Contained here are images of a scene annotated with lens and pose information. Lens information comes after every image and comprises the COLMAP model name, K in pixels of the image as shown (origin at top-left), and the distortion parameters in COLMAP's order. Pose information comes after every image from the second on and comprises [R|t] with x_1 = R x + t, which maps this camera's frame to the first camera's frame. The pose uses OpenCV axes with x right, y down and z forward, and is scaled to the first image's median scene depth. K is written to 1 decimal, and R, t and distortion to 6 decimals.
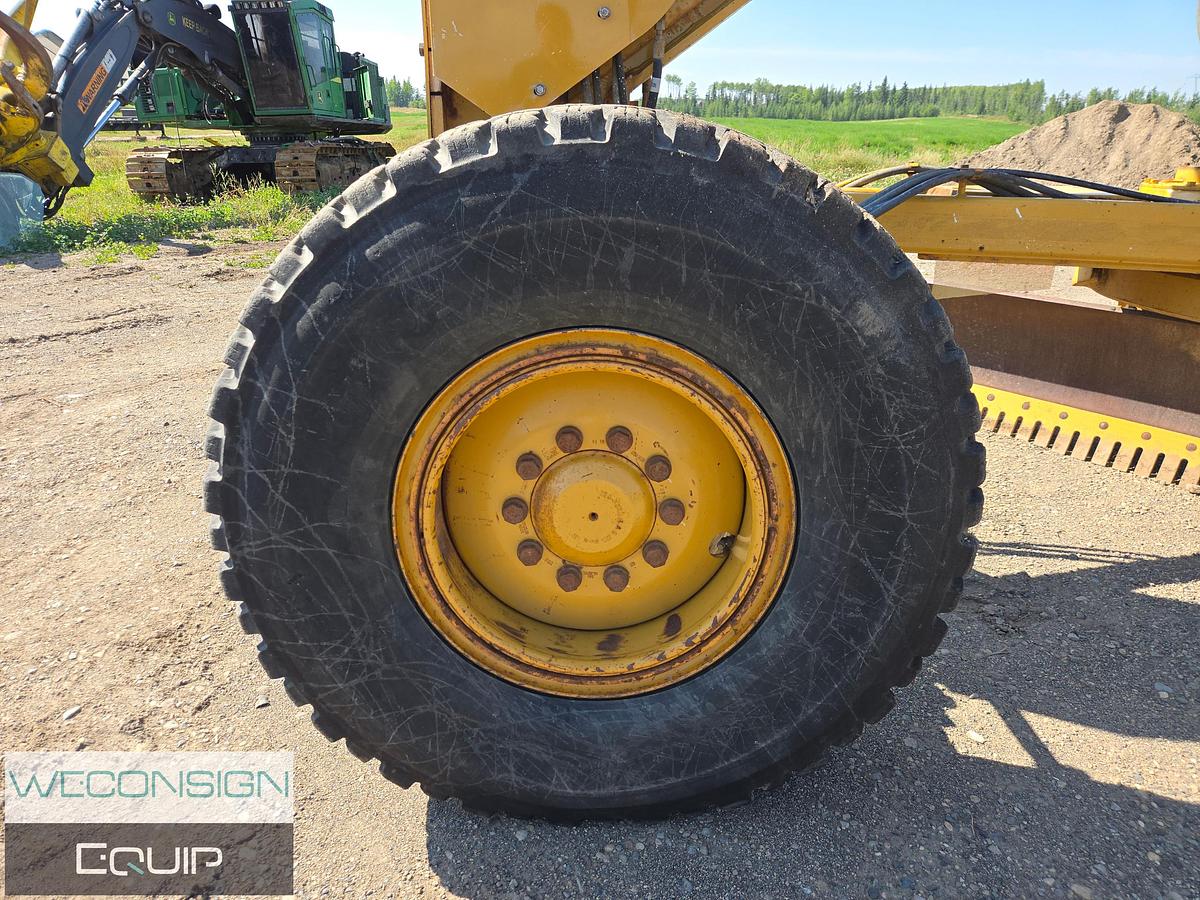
lens RADIAL K [[794.1, 0, 579.1], [0, 794.1, 449.9], [0, 0, 1]] dist [0.069490, -0.058626]
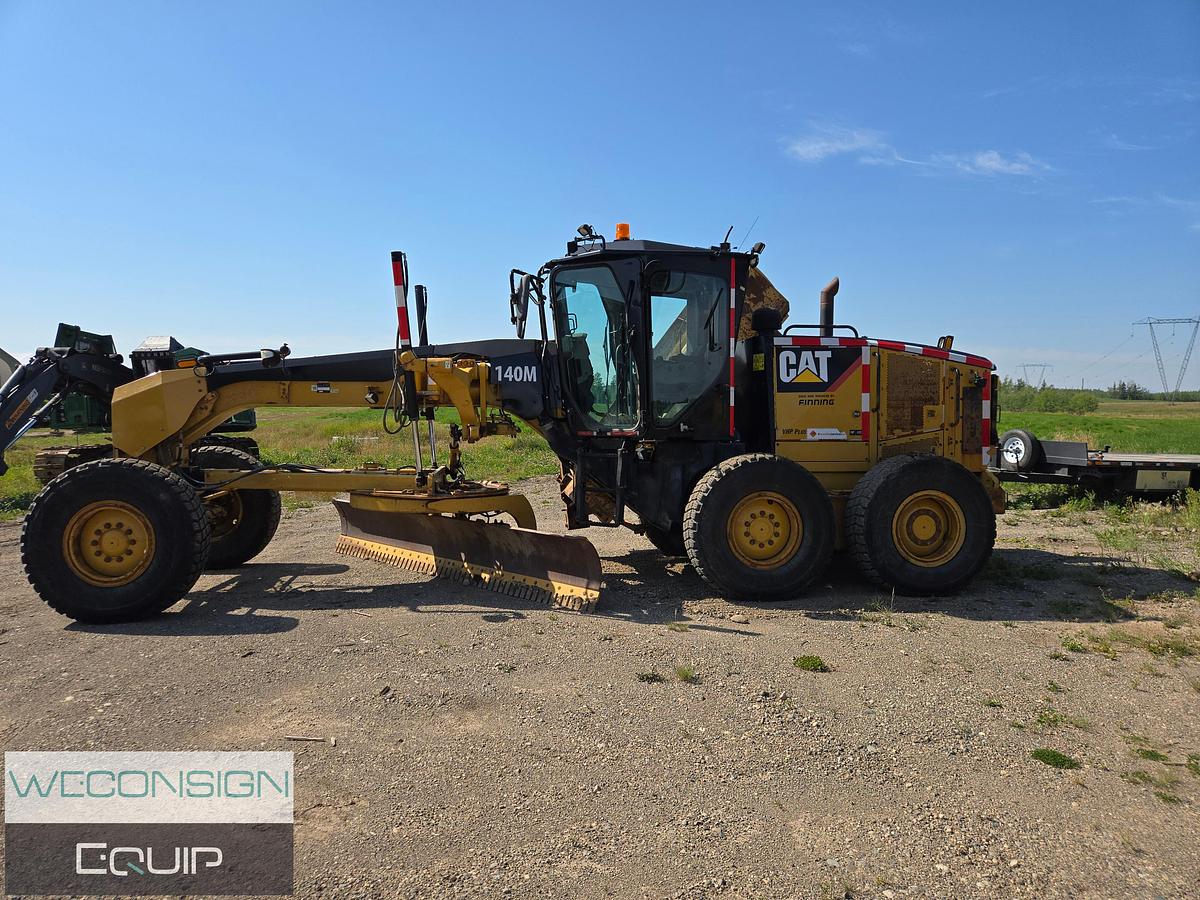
lens RADIAL K [[794.7, 0, 578.3], [0, 794.7, 443.7], [0, 0, 1]] dist [0.057115, -0.056066]
pose [[0.994807, -0.018285, 0.100123, 2.119673], [0.050638, 0.942253, -0.331051, 1.153359], [-0.088288, 0.334402, 0.938286, -3.562629]]
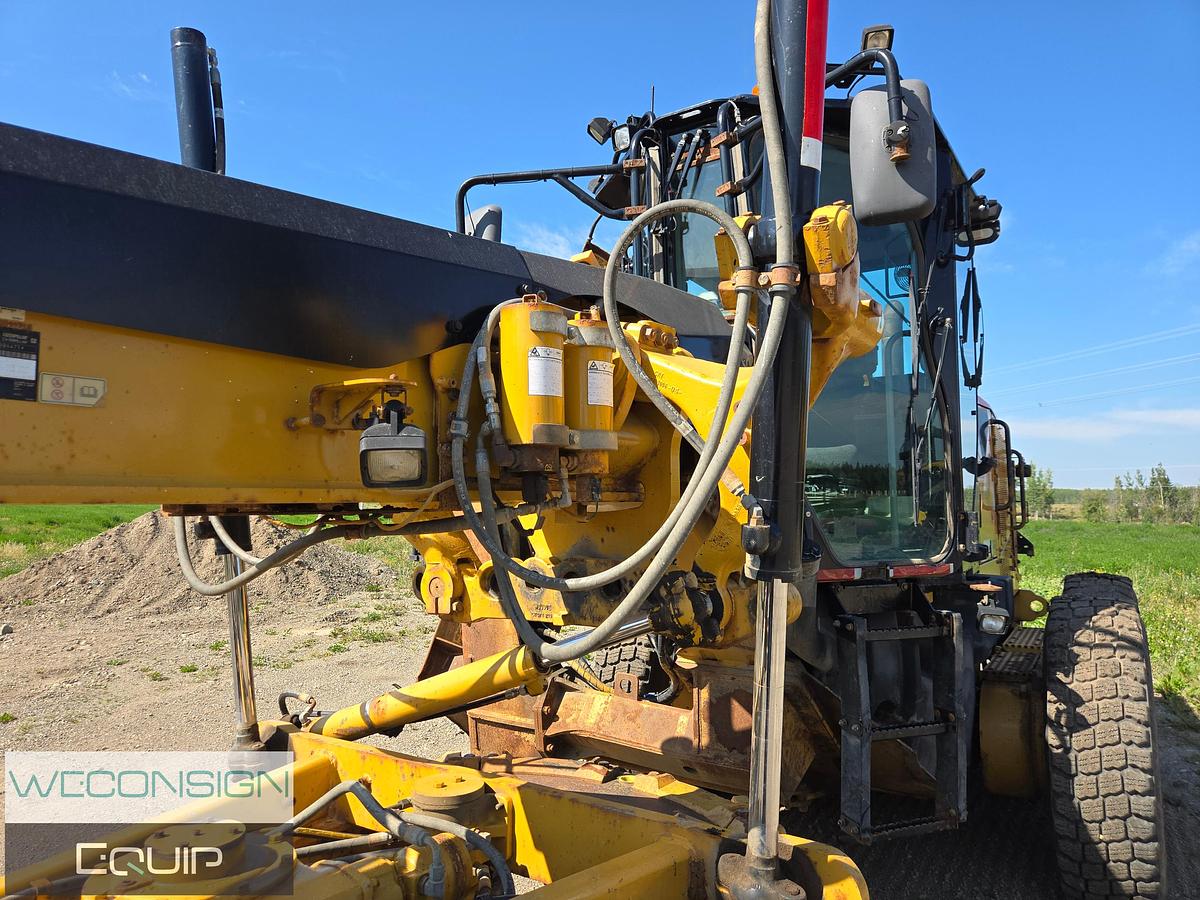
lens RADIAL K [[801.4, 0, 591.6], [0, 801.4, 437.5], [0, 0, 1]] dist [0.065397, -0.058021]
pose [[0.559945, 0.050273, 0.827003, 0.734479], [0.313618, 0.911026, -0.267724, -0.596868], [-0.766880, 0.409274, 0.494358, 0.648967]]
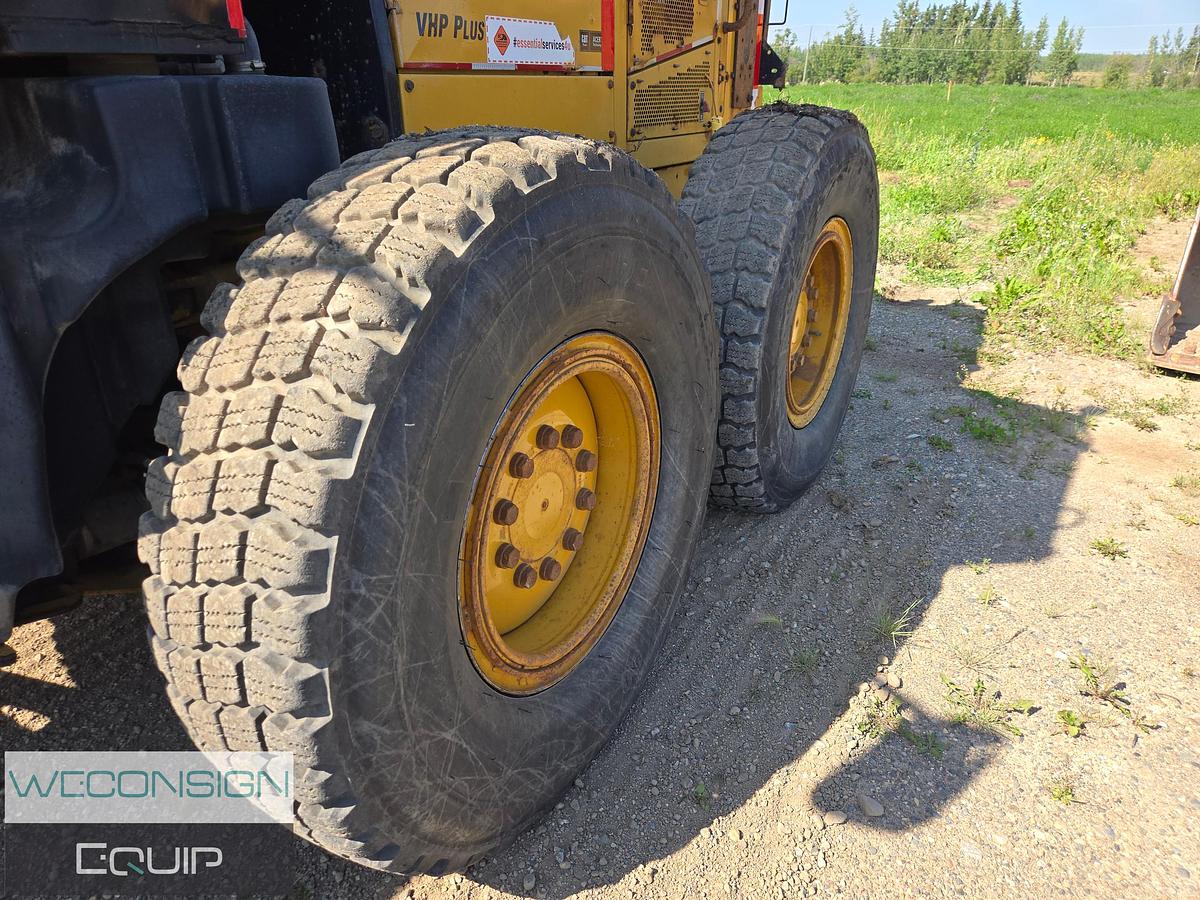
lens RADIAL K [[818.2, 0, 601.4], [0, 818.2, 445.5], [0, 0, 1]] dist [0.054100, -0.039742]
pose [[0.535733, -0.360016, 0.763793, 2.939116], [0.320427, 0.923571, 0.210577, -0.171028], [-0.781228, 0.131927, 0.610146, 0.299475]]
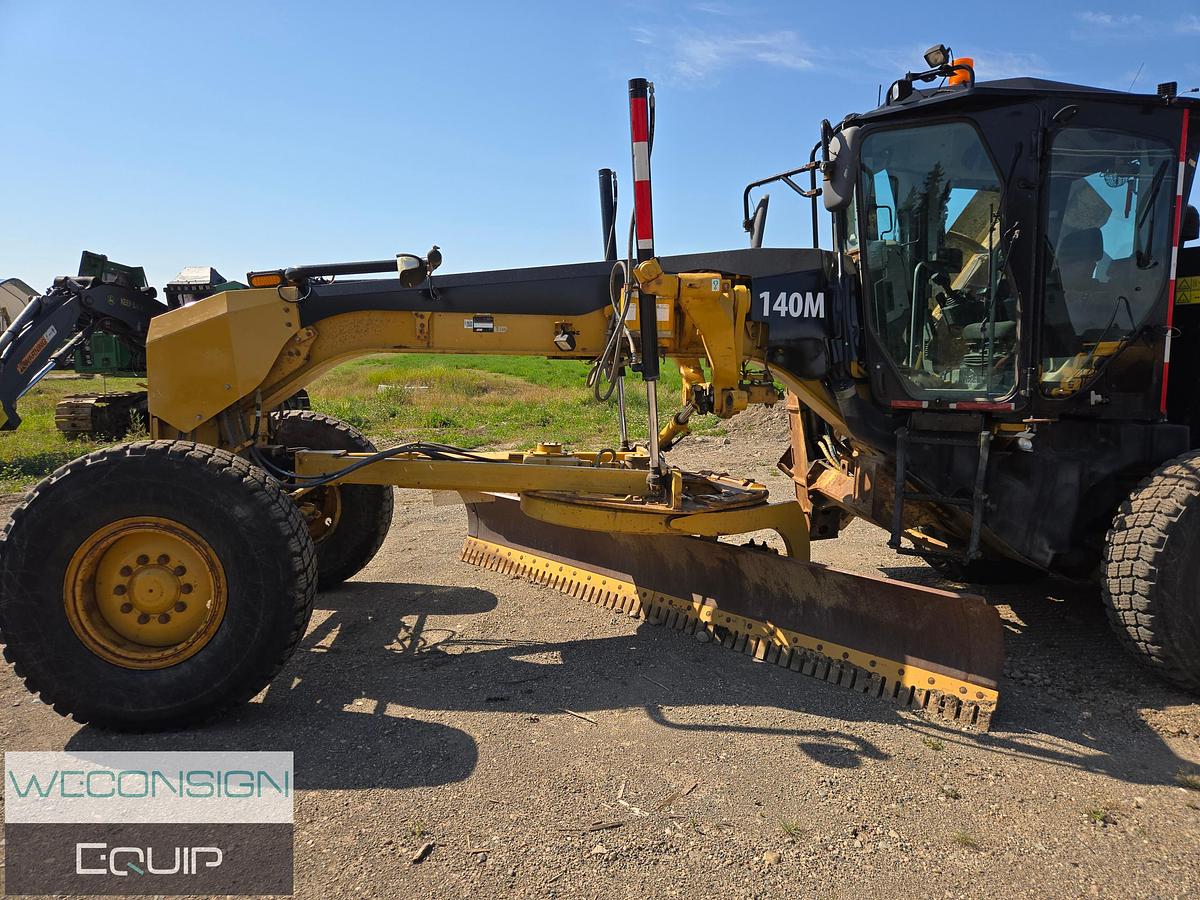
lens RADIAL K [[801.4, 0, 591.6], [0, 801.4, 437.5], [0, 0, 1]] dist [0.065397, -0.058021]
pose [[0.997028, -0.006093, 0.076799, 1.185132], [0.027450, 0.959538, -0.280236, 0.367944], [-0.071985, 0.281512, 0.956854, -1.668534]]
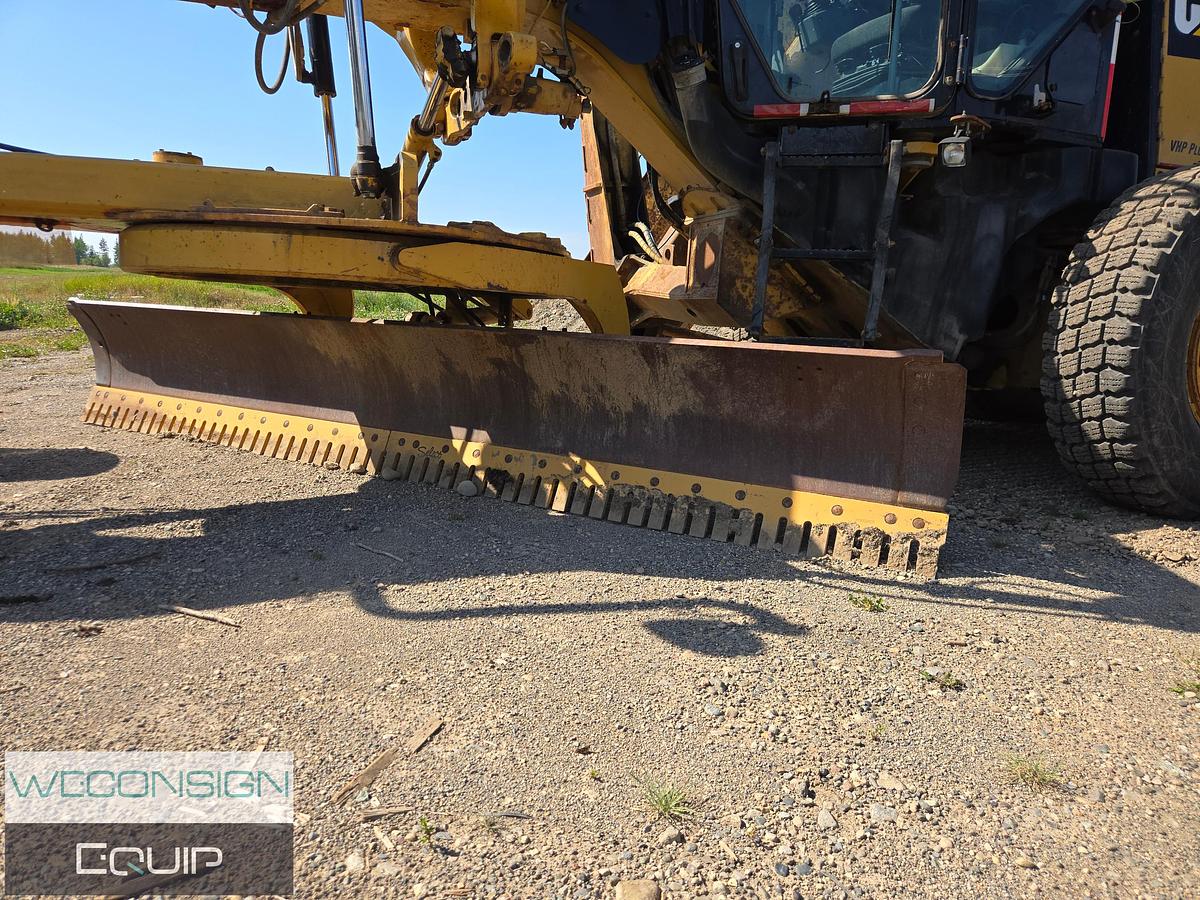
lens RADIAL K [[813.5, 0, 582.6], [0, 813.5, 440.0], [0, 0, 1]] dist [0.079831, -0.074485]
pose [[0.941482, -0.038810, 0.334820, 1.479644], [0.105789, 0.977179, -0.184202, 0.533384], [-0.320030, 0.208843, 0.924102, -0.323549]]
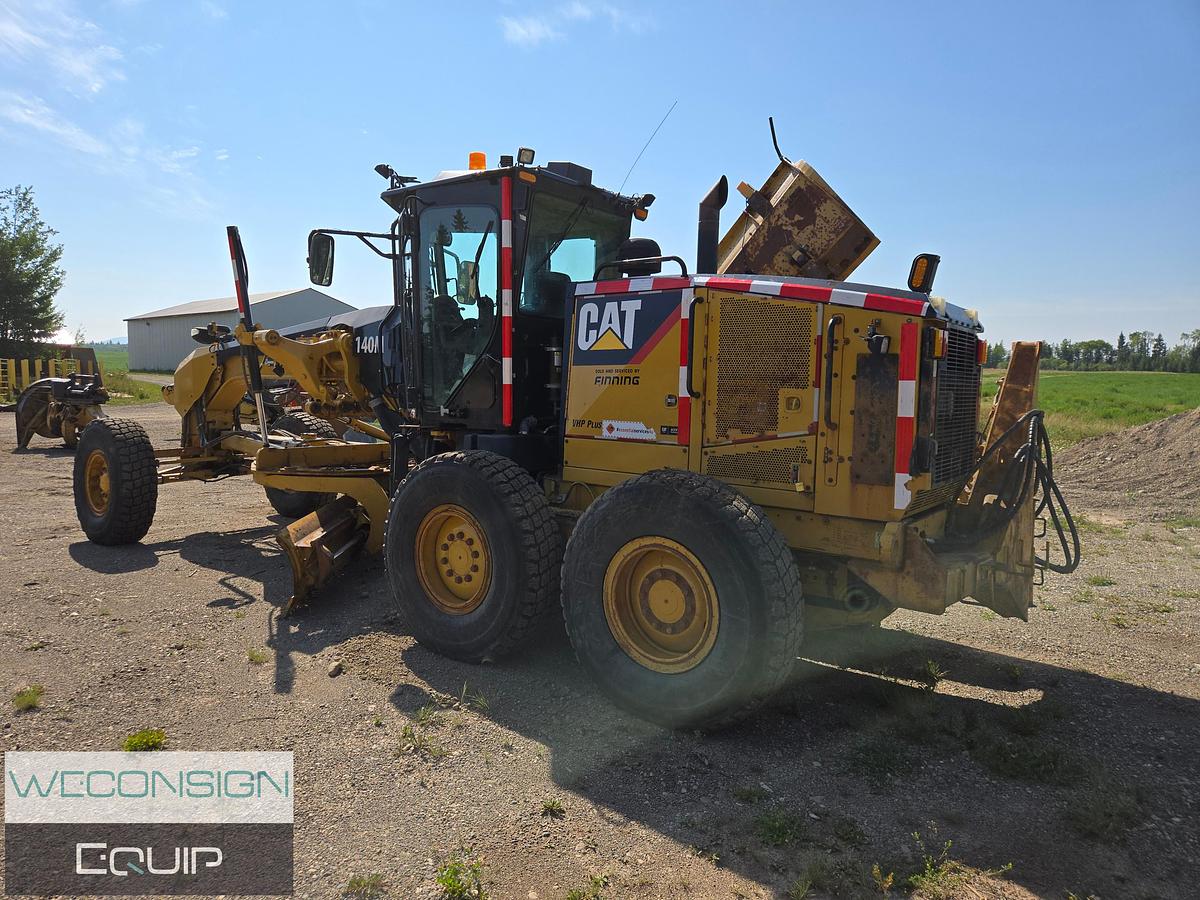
lens RADIAL K [[801.4, 0, 591.6], [0, 801.4, 437.5], [0, 0, 1]] dist [0.065397, -0.058021]
pose [[0.782392, 0.041849, -0.621378, 6.262582], [-0.234424, 0.944148, -0.231582, 0.283812], [0.576982, 0.326854, 0.748504, -1.406178]]
